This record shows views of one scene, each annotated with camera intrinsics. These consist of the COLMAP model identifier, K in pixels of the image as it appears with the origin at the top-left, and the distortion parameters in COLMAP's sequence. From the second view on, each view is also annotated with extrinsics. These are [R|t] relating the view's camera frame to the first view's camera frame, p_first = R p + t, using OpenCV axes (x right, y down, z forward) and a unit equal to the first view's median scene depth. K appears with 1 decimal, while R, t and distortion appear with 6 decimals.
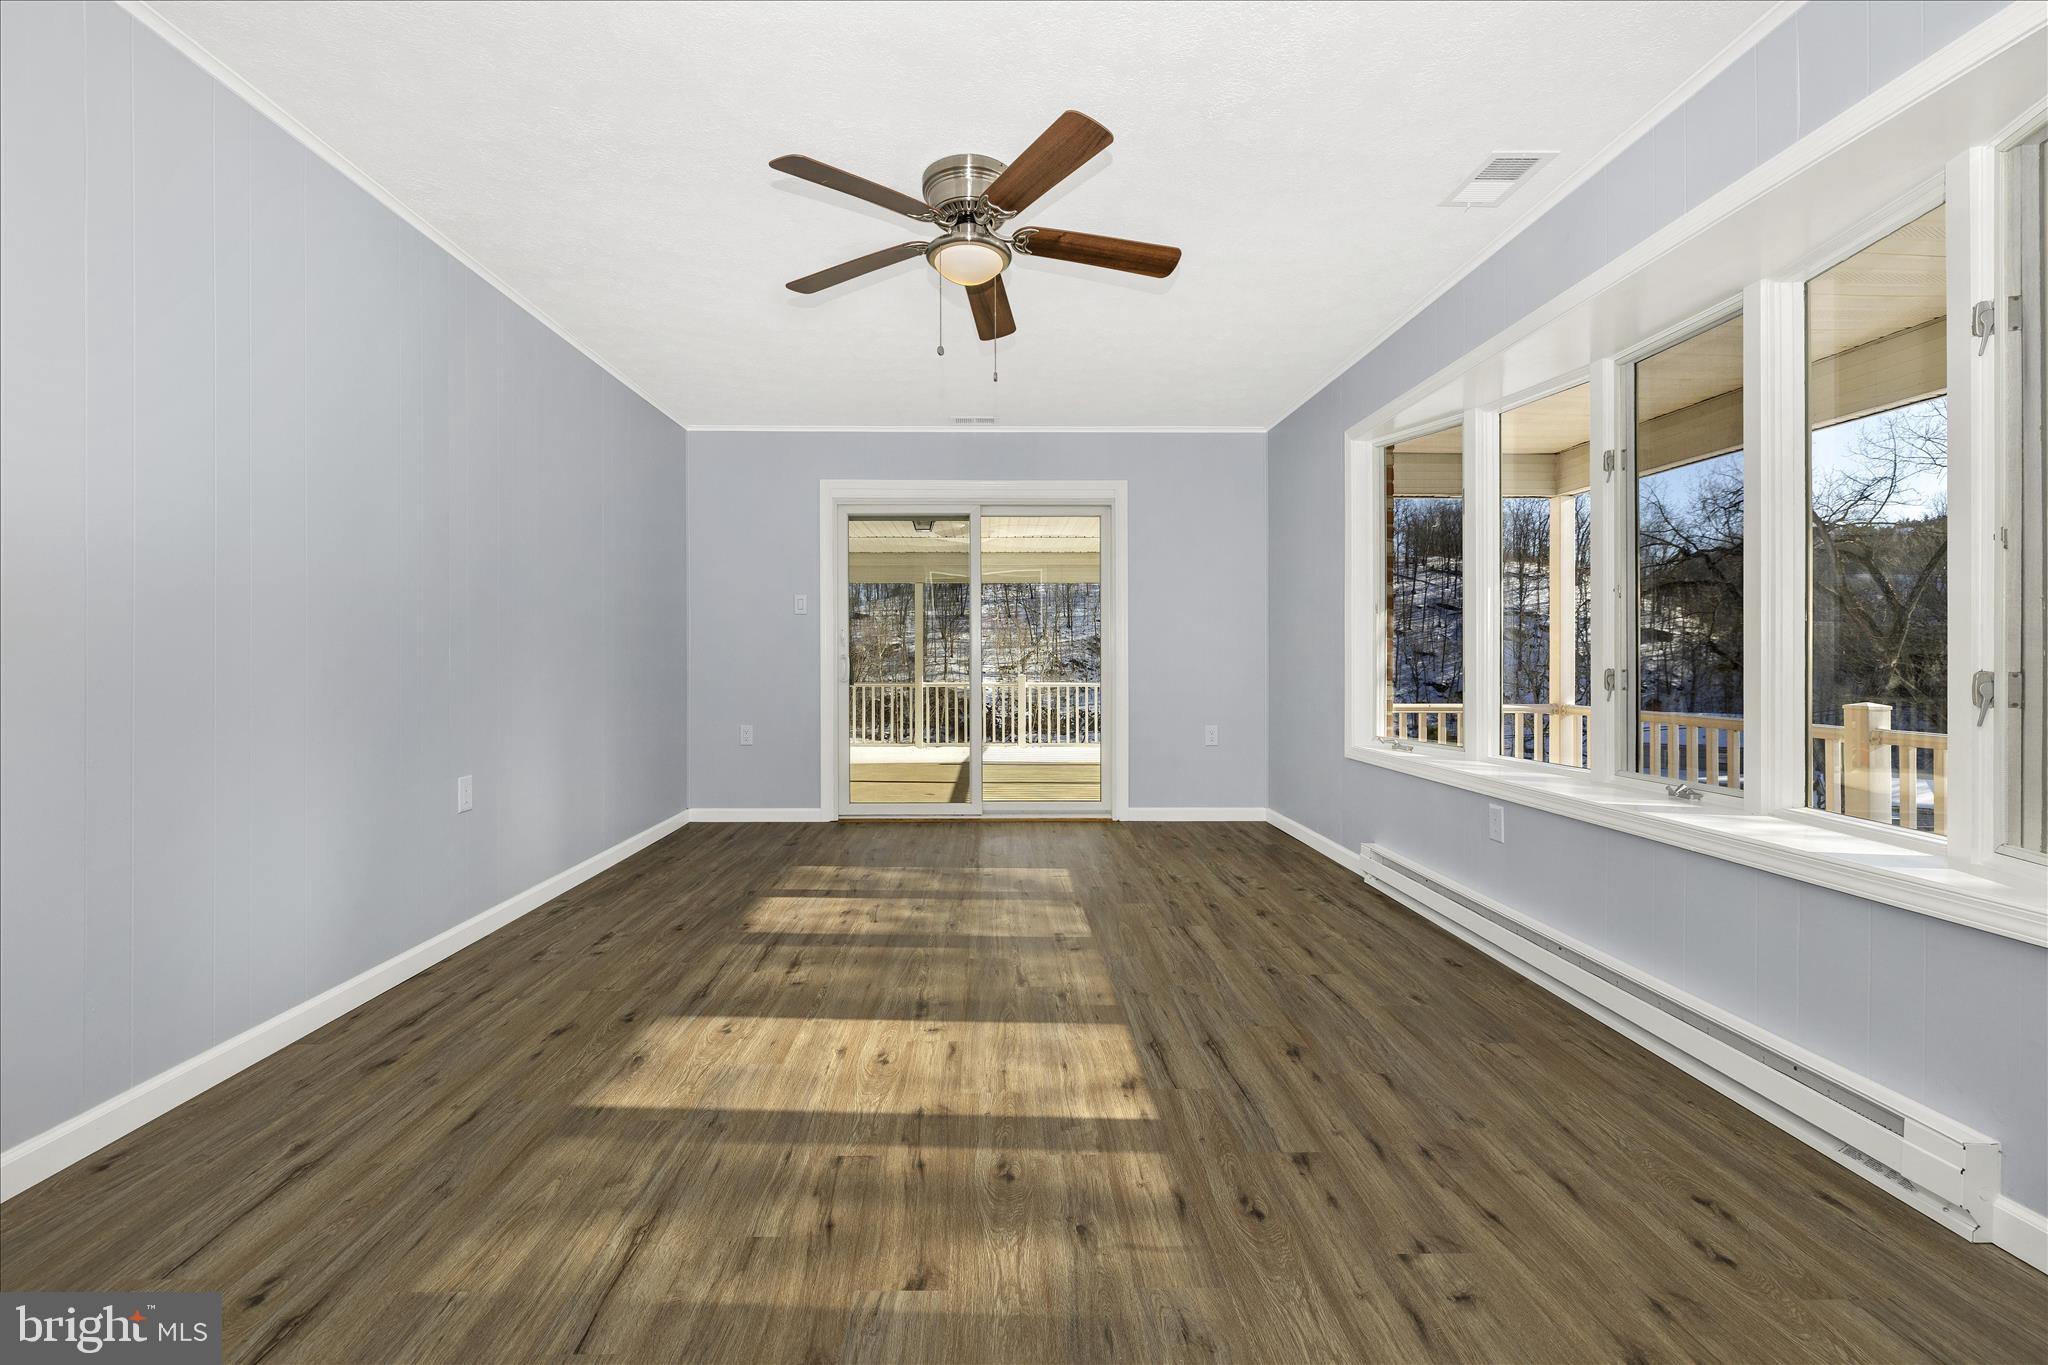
lens RADIAL K [[862.7, 0, 1006.1], [0, 862.7, 665.1], [0, 0, 1]] dist [-0.002873, -0.000183]
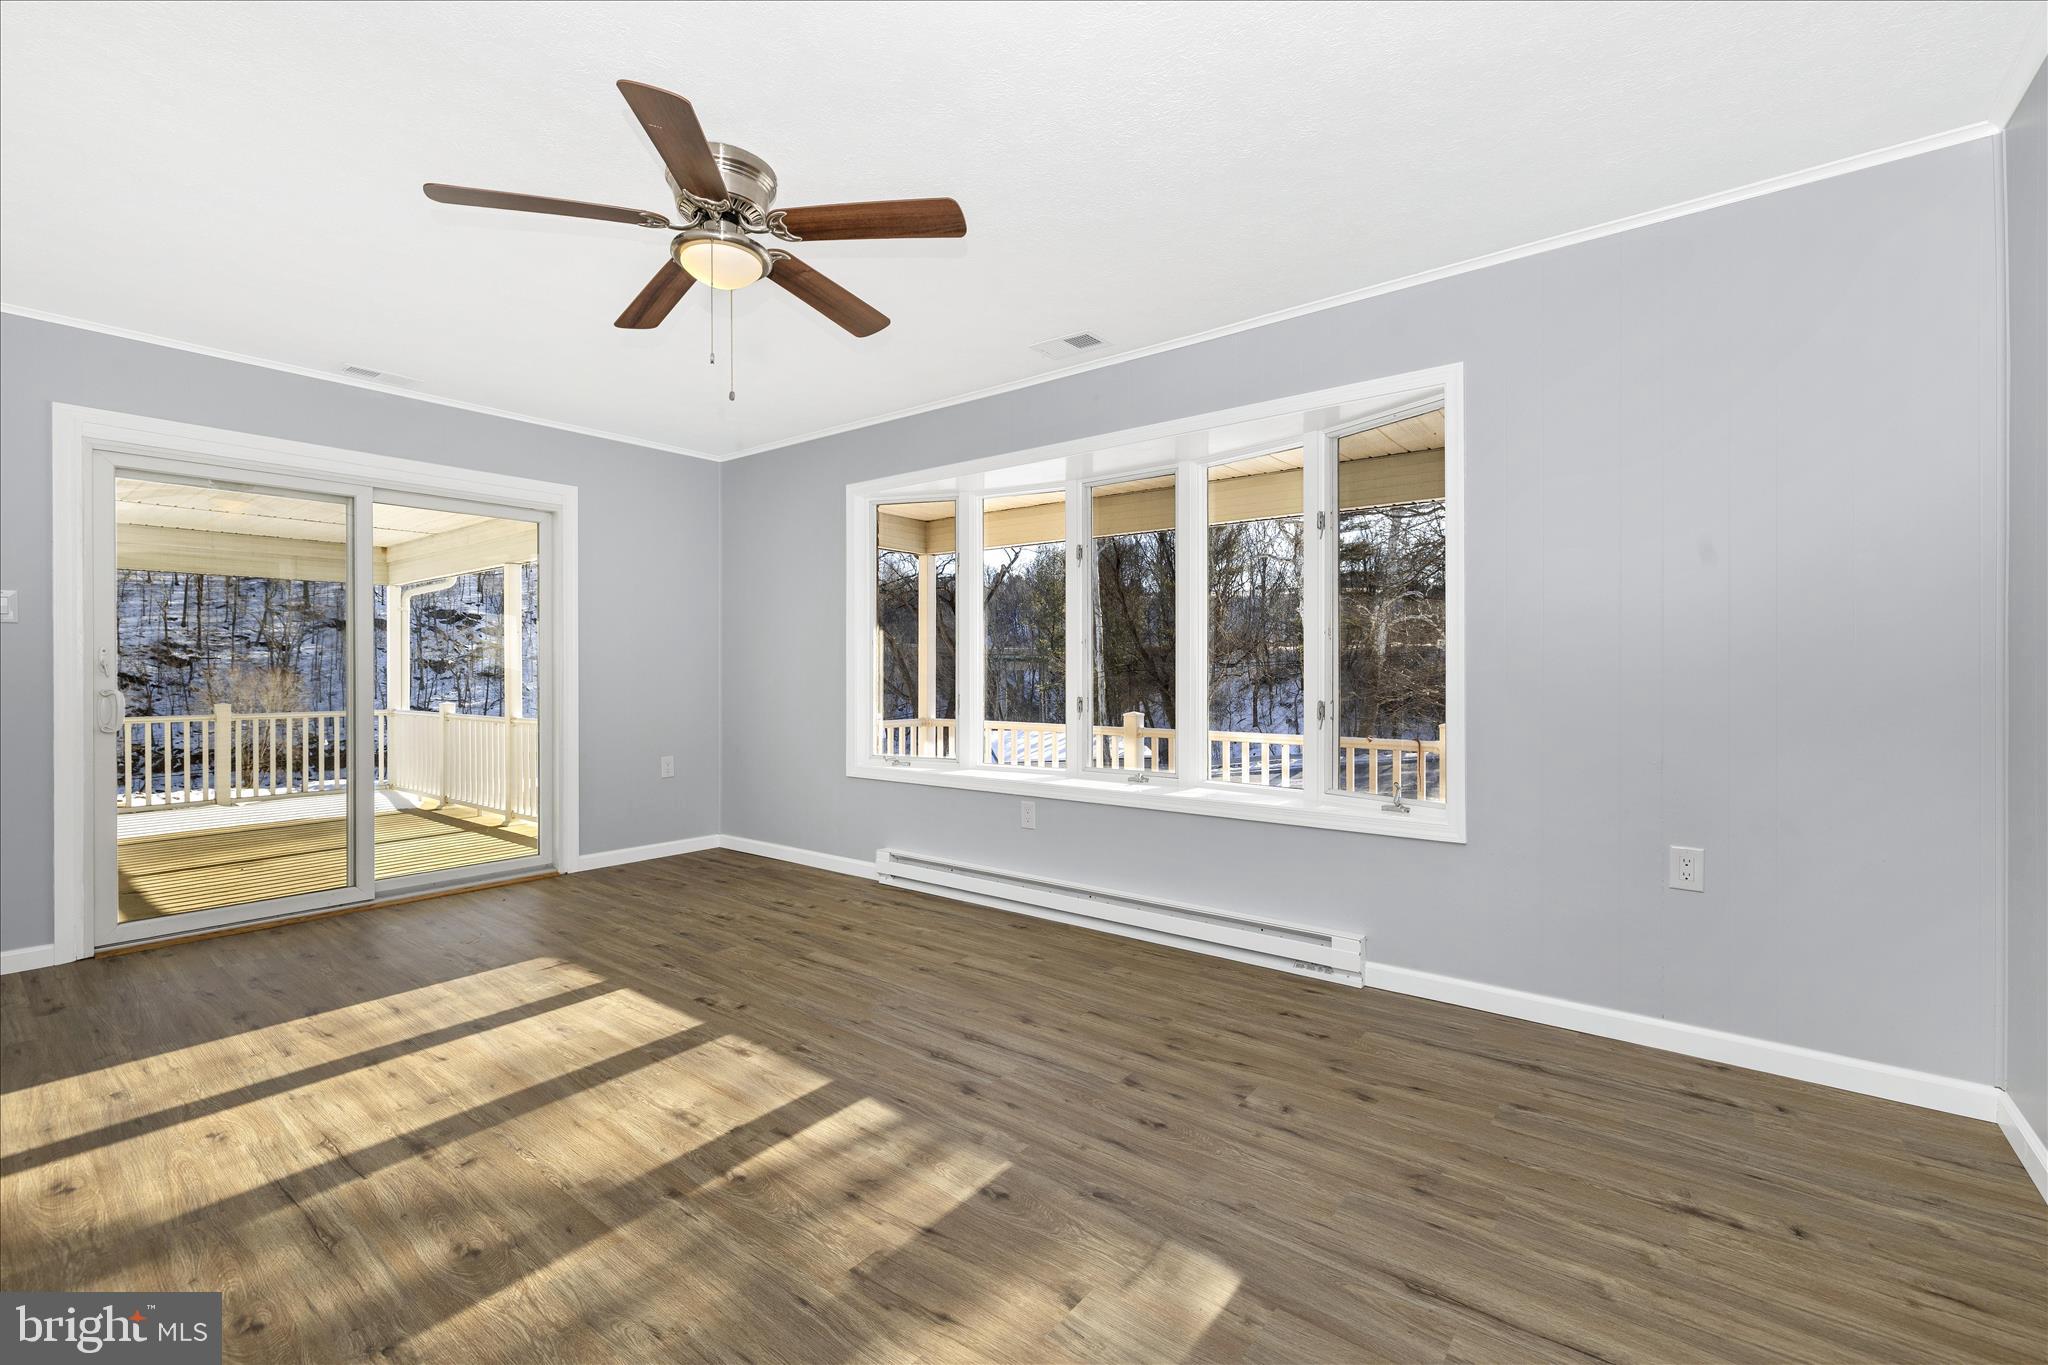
lens RADIAL K [[862.7, 0, 1007.6], [0, 862.7, 674.1], [0, 0, 1]] dist [-0.002873, -0.000183]
pose [[0.634965, -0.004236, 0.772529, -0.506557], [0.007206, 0.999974, -0.000440, -0.035733], [-0.772507, 0.005846, 0.634979, 0.188431]]
